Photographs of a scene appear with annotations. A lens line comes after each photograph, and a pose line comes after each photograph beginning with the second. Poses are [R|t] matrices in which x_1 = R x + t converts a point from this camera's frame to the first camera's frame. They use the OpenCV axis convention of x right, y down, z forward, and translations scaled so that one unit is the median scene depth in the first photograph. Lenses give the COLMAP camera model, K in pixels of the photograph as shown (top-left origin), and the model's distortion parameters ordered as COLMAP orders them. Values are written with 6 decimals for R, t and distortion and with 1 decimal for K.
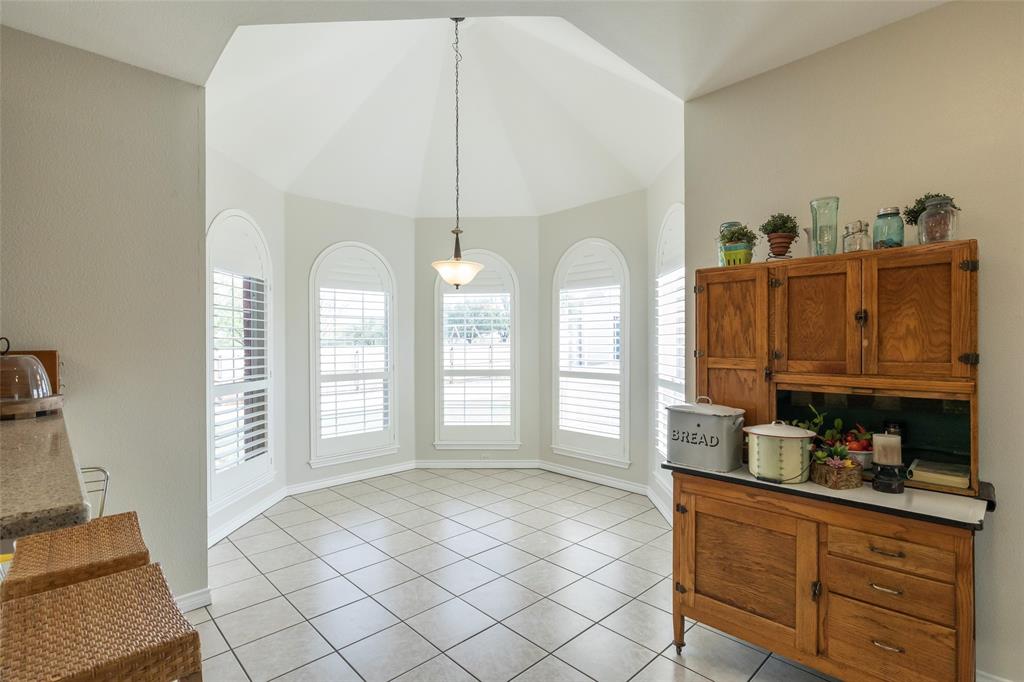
lens RADIAL K [[494.6, 0, 513.6], [0, 494.6, 343.5], [0, 0, 1]] dist [-0.006887, 0.000366]
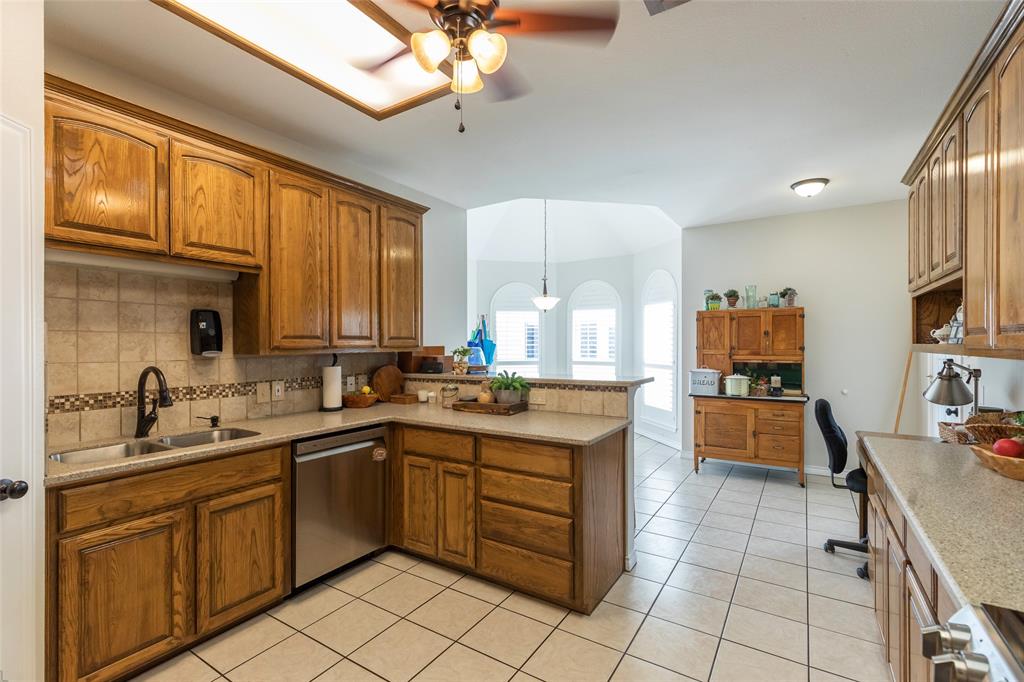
lens RADIAL K [[463.4, 0, 510.1], [0, 463.4, 341.9], [0, 0, 1]] dist [0.008746, -0.001372]
pose [[0.973864, -0.000050, 0.227131, -1.129130], [0.001028, 0.999991, -0.004186, 0.001791], [-0.227129, 0.004310, 0.973855, -1.052686]]
